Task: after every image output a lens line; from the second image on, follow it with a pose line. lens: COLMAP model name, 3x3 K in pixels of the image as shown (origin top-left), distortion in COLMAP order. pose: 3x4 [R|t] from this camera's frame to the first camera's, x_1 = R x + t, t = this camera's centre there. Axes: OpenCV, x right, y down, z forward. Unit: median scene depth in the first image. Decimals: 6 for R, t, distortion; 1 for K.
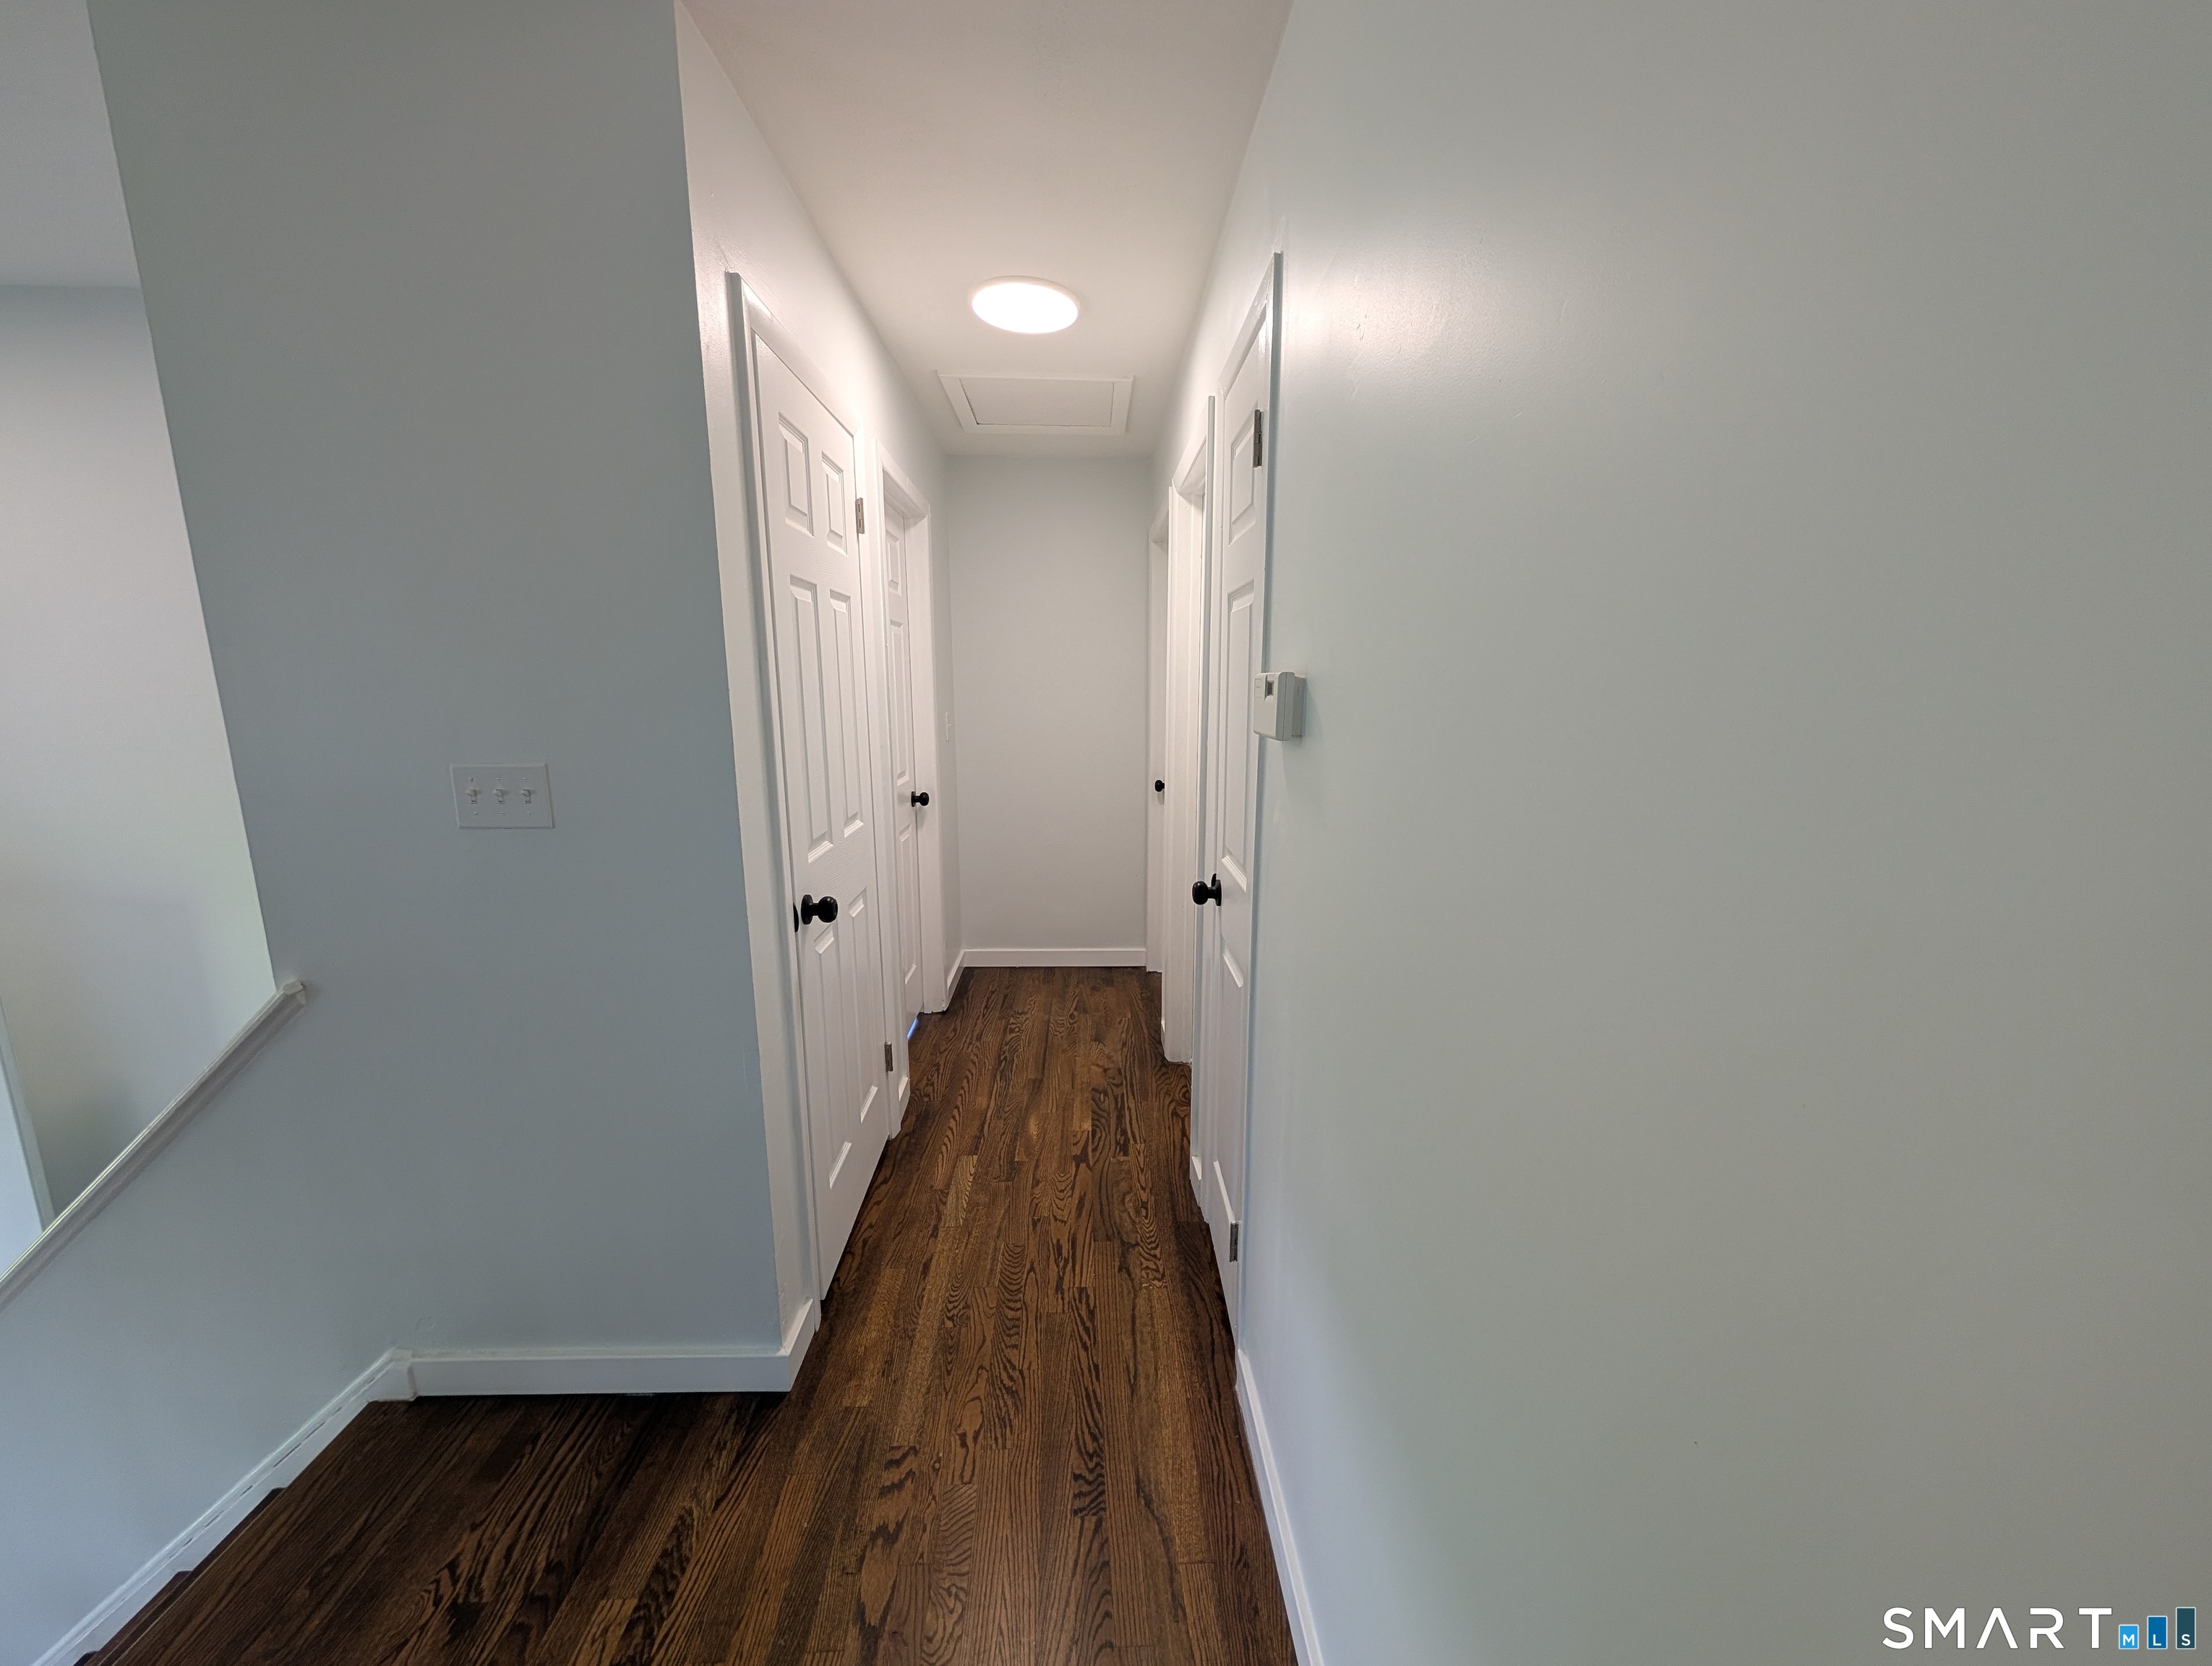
lens RADIAL K [[845.1, 0, 1107.5], [0, 845.1, 831.8], [0, 0, 1]] dist [-0.001556, -0.000299]
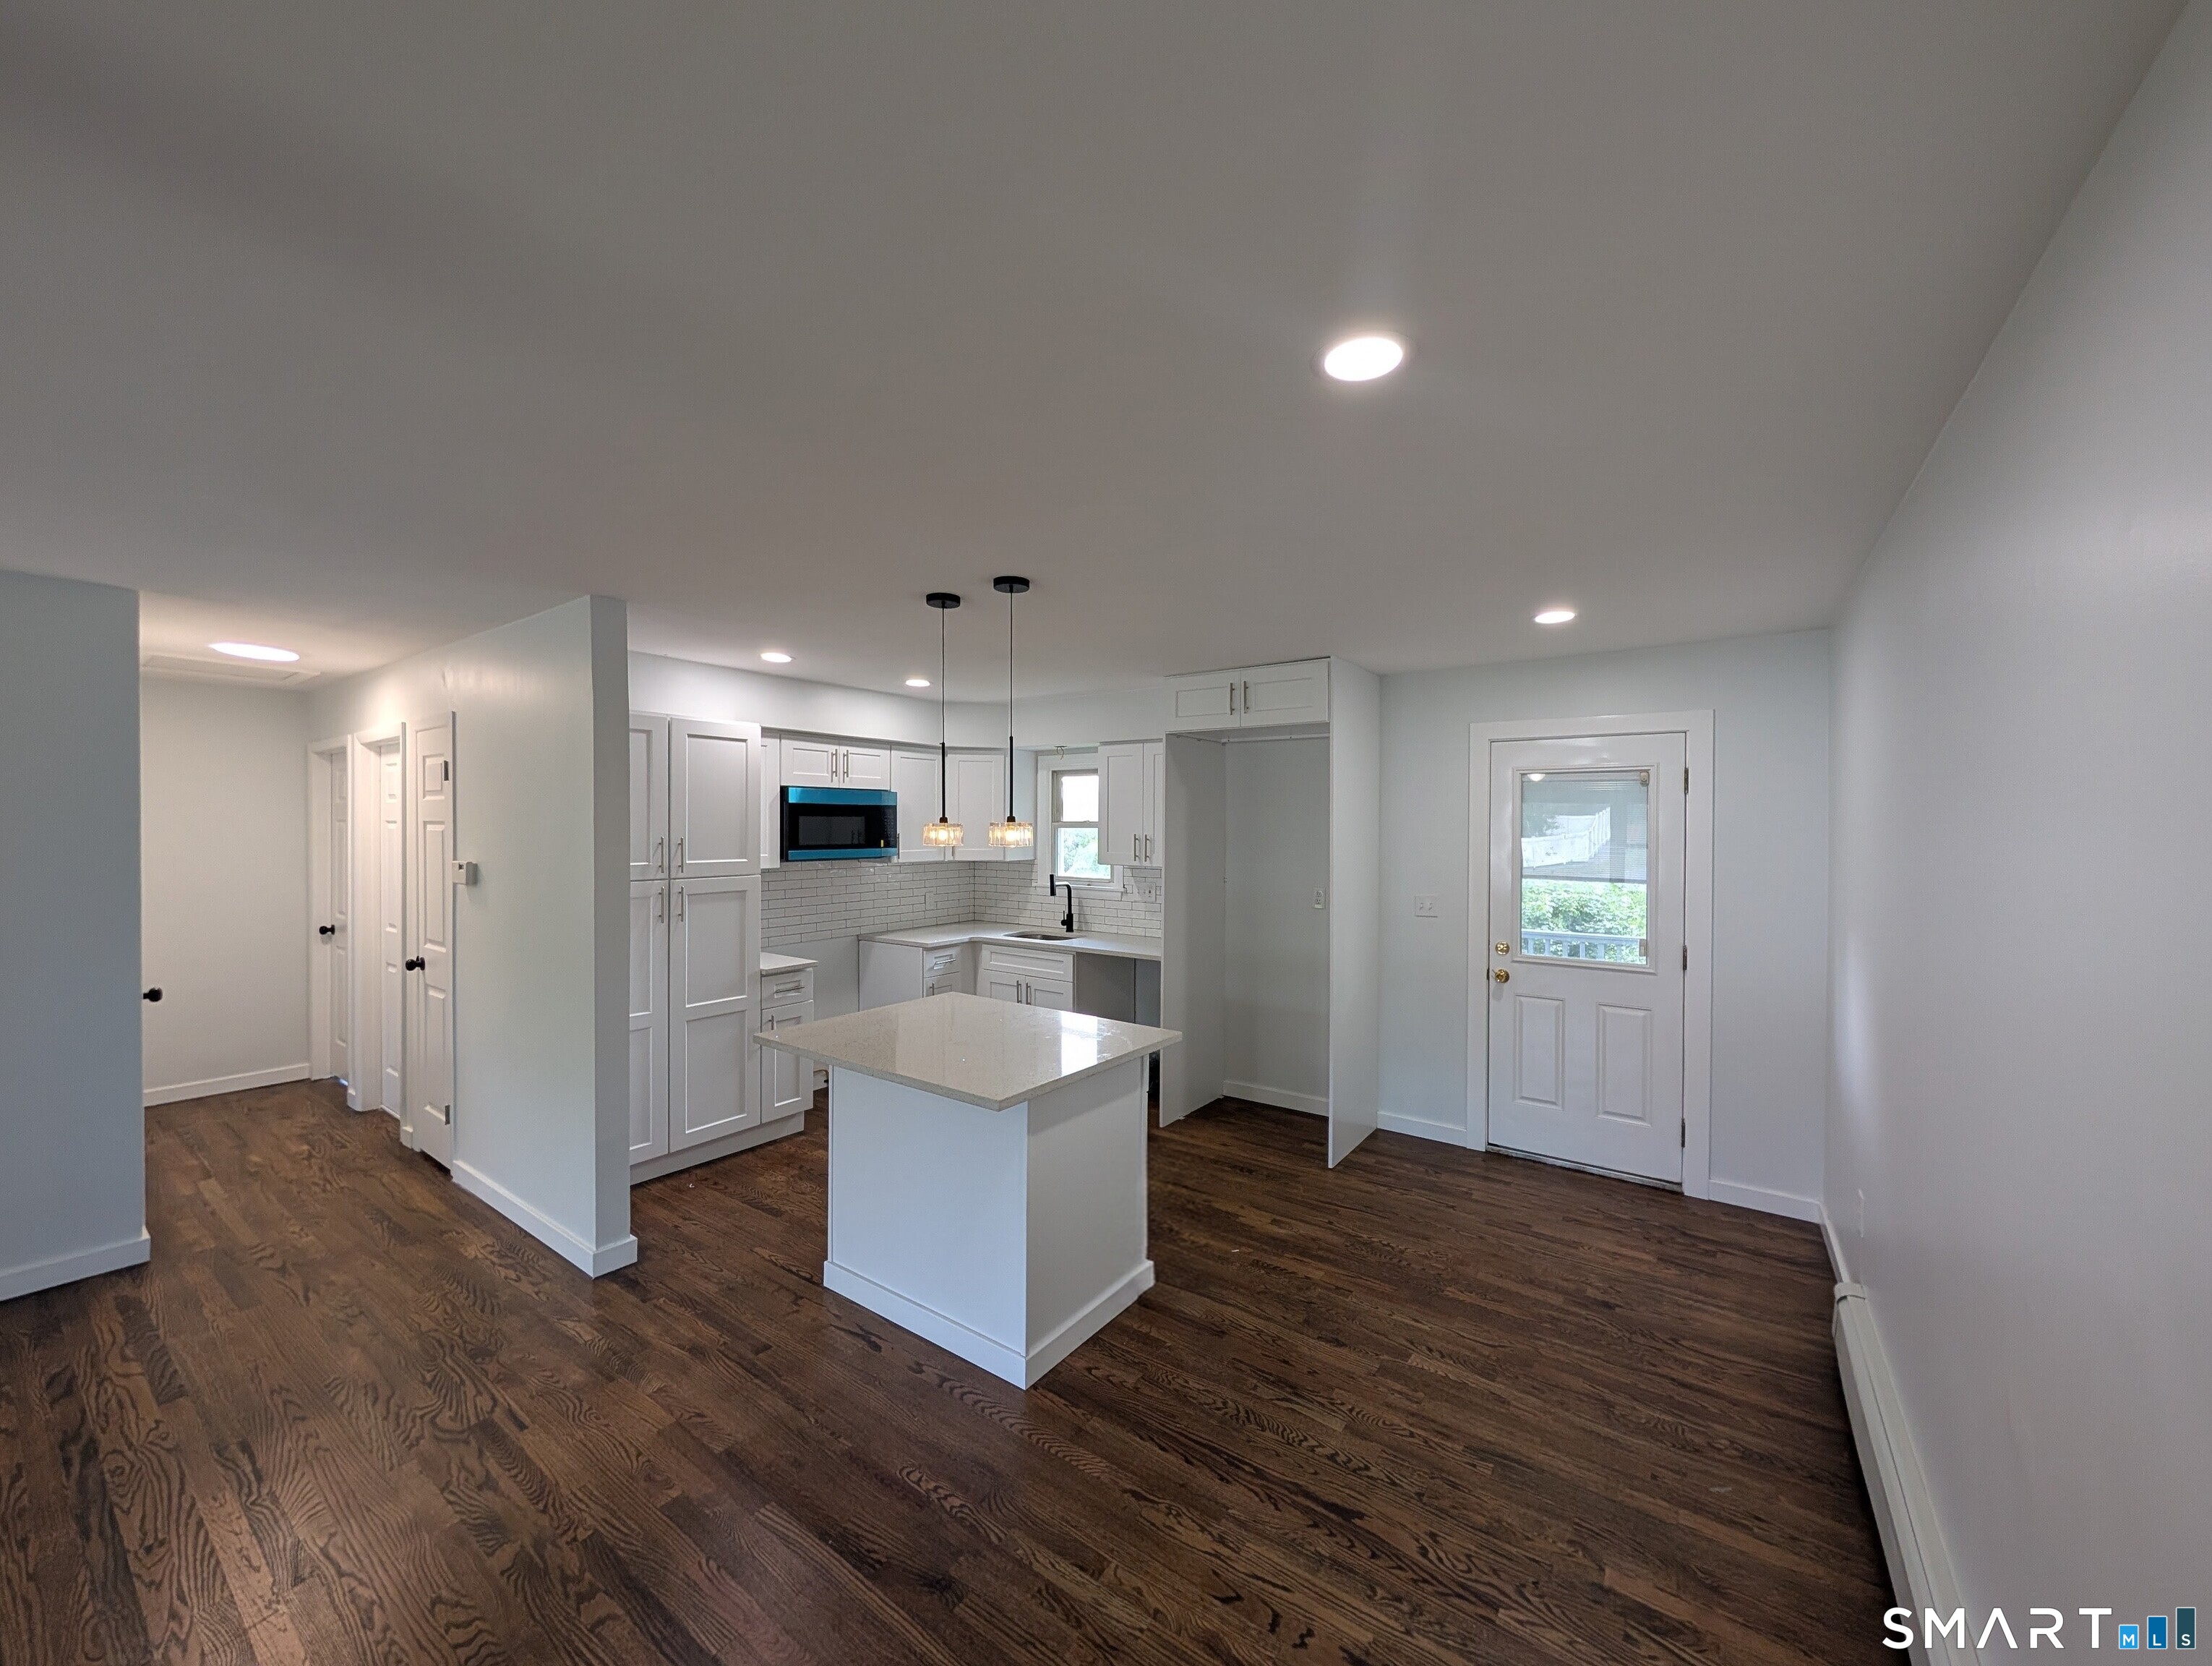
lens RADIAL K [[845.1, 0, 1109.0], [0, 845.1, 832.1], [0, 0, 1]] dist [-0.001556, -0.000299]
pose [[0.610762, -0.000783, 0.791814, -0.497478], [0.137440, 0.984925, -0.105040, 0.213443], [-0.779795, 0.172981, 0.601663, -1.665120]]
